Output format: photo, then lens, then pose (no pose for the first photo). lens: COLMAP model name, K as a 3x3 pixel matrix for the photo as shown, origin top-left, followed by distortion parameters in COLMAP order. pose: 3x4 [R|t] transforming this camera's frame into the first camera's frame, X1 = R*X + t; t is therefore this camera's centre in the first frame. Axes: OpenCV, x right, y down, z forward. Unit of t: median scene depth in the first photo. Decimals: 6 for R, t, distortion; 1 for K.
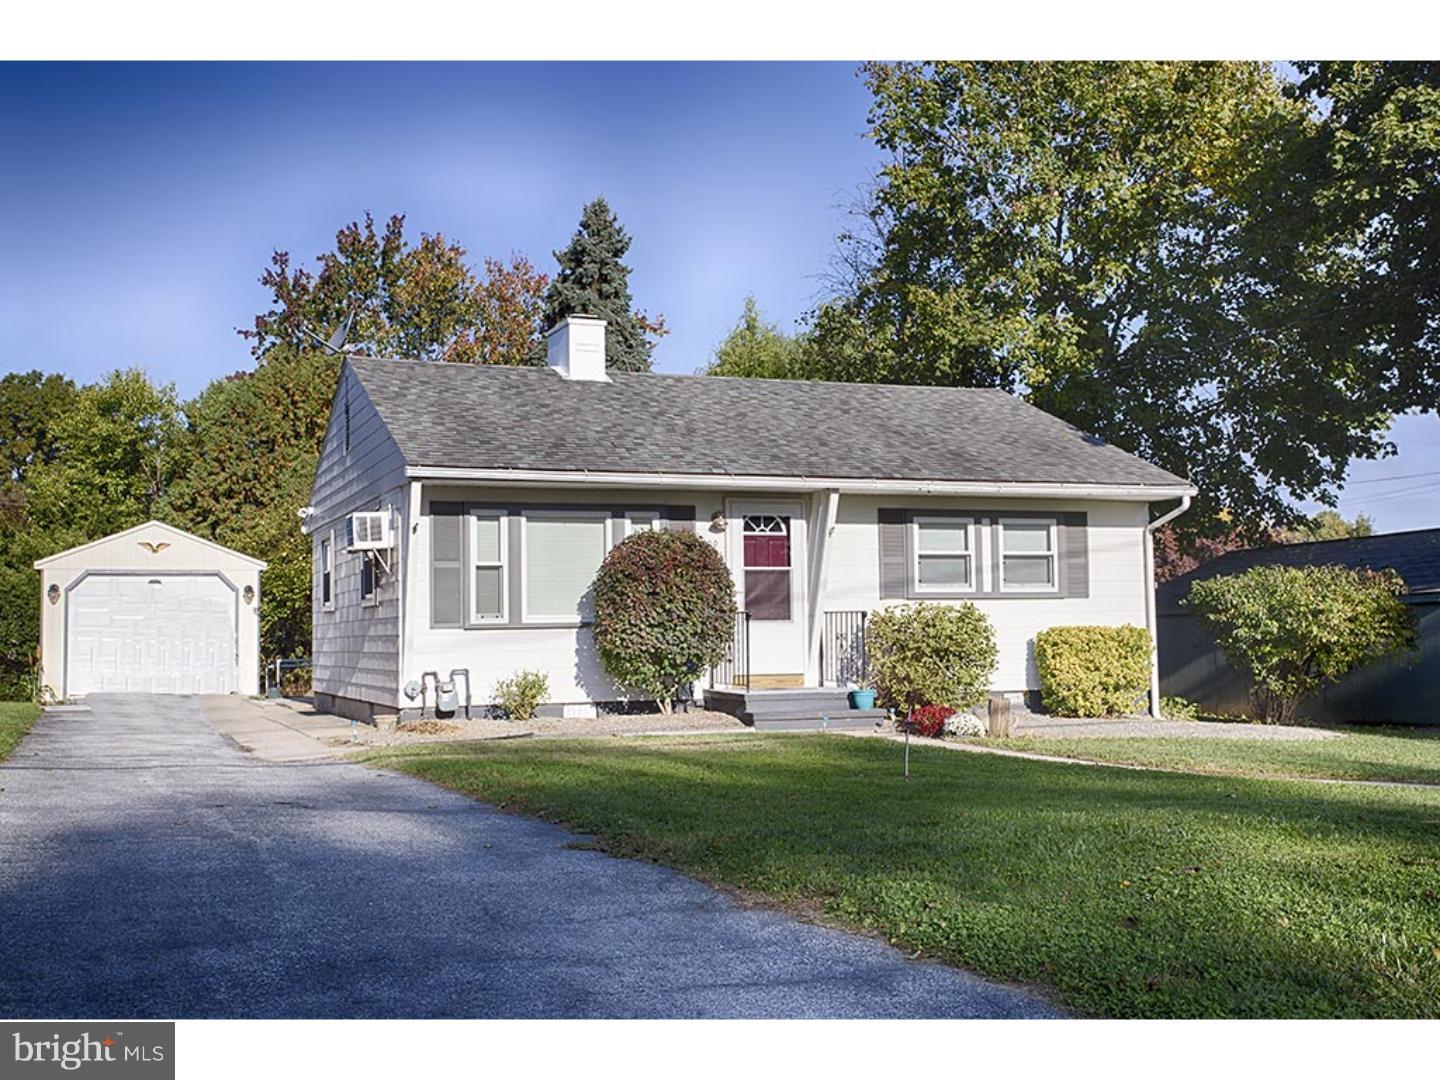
lens RADIAL K [[1599.7, 0, 720.3], [0, 1599.7, 533.8], [0, 0, 1]] dist [0.053347, 0.000000]
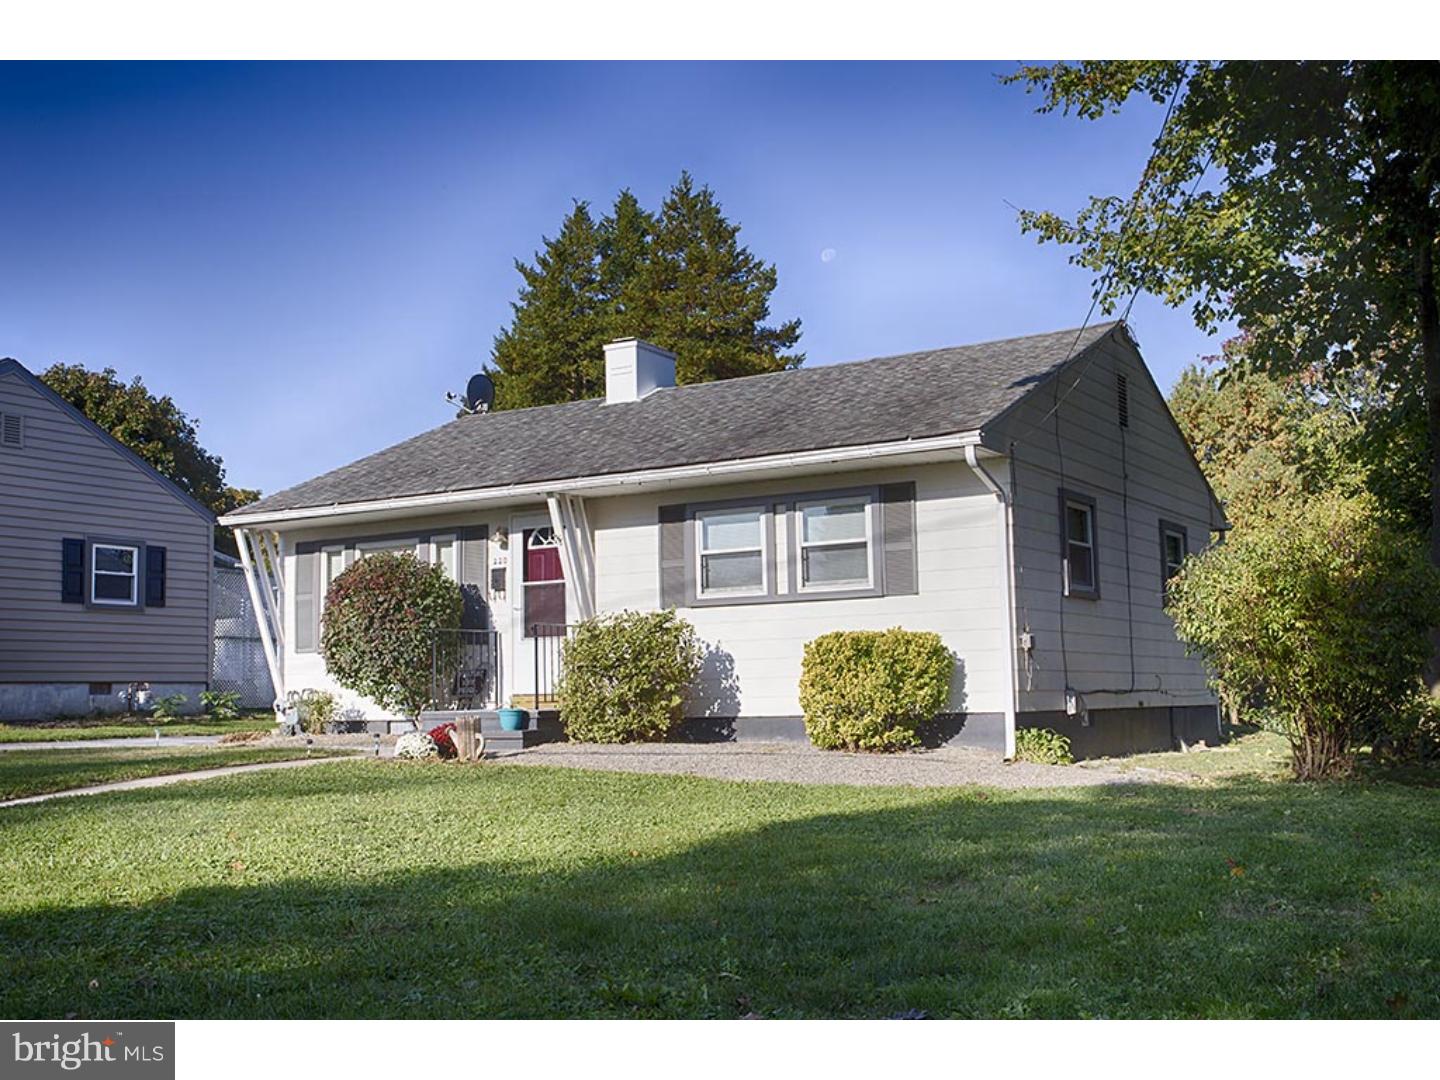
lens RADIAL K [[1599.7, 0, 717.4], [0, 1599.7, 546.5], [0, 0, 1]] dist [0.053347, 0.000000]
pose [[0.587232, -0.076491, -0.805796, 0.821787], [0.060119, 0.996897, -0.050820, 0.052529], [0.807183, -0.018601, 0.590009, 0.500918]]
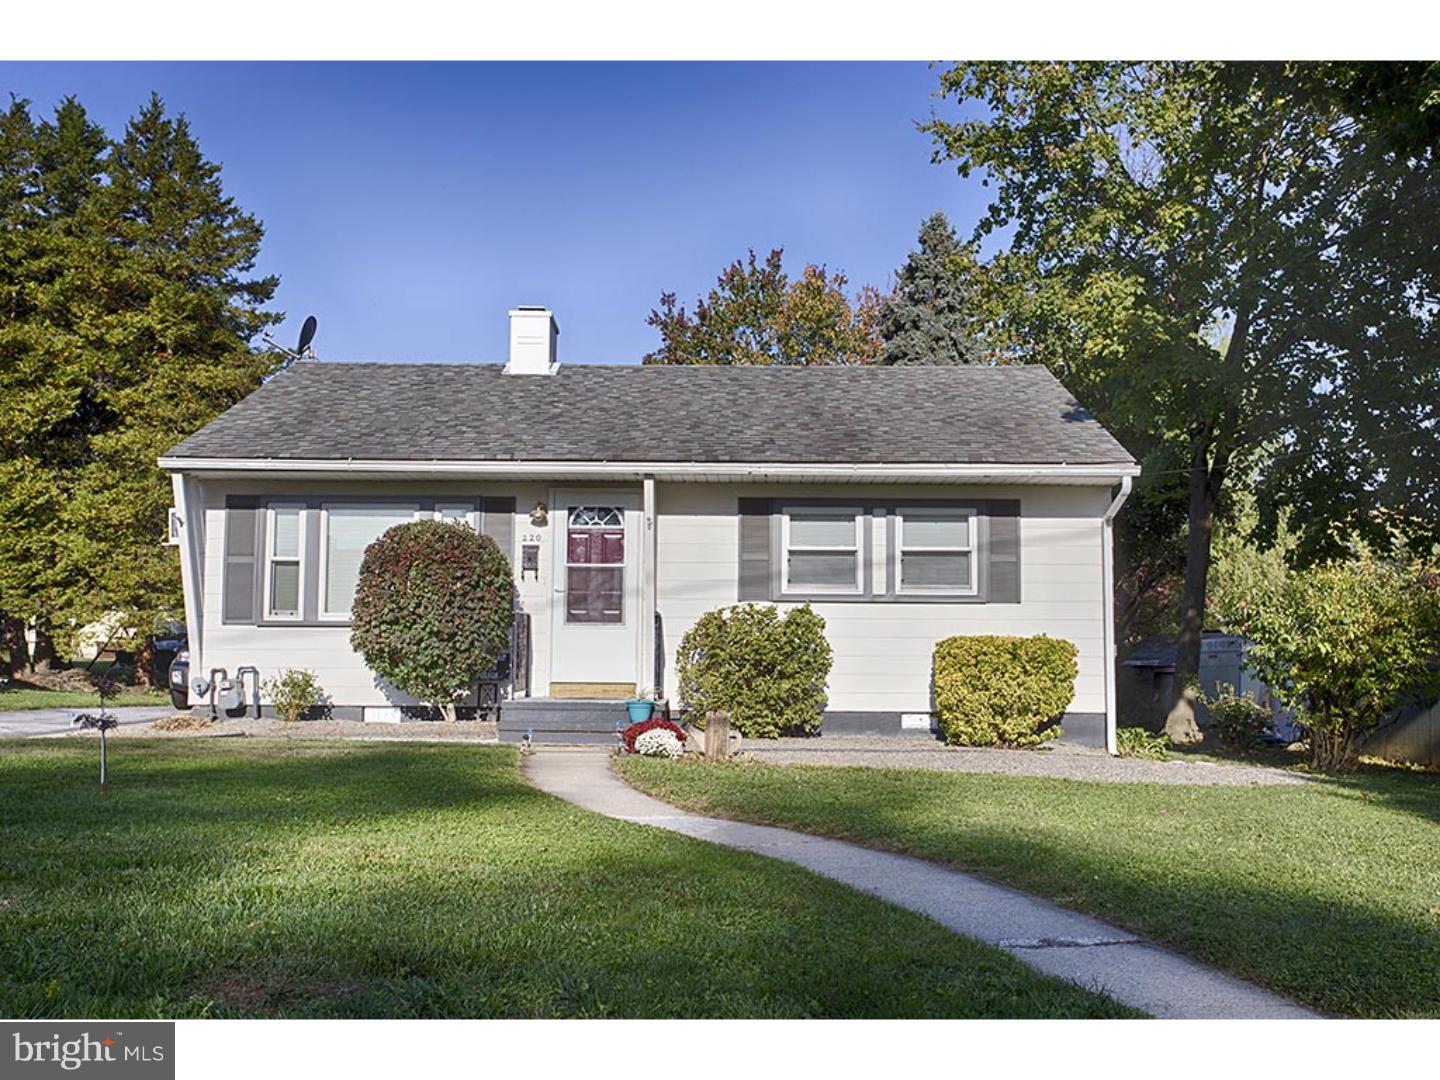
lens RADIAL K [[1524.3, 0, 721.1], [0, 1524.3, 539.5], [0, 0, 1]] dist [0.060848, 0.000000]
pose [[0.925329, -0.009805, -0.379037, 0.404154], [0.002768, 0.999814, -0.019107, 0.022973], [0.379154, 0.016631, 0.925184, 0.220490]]
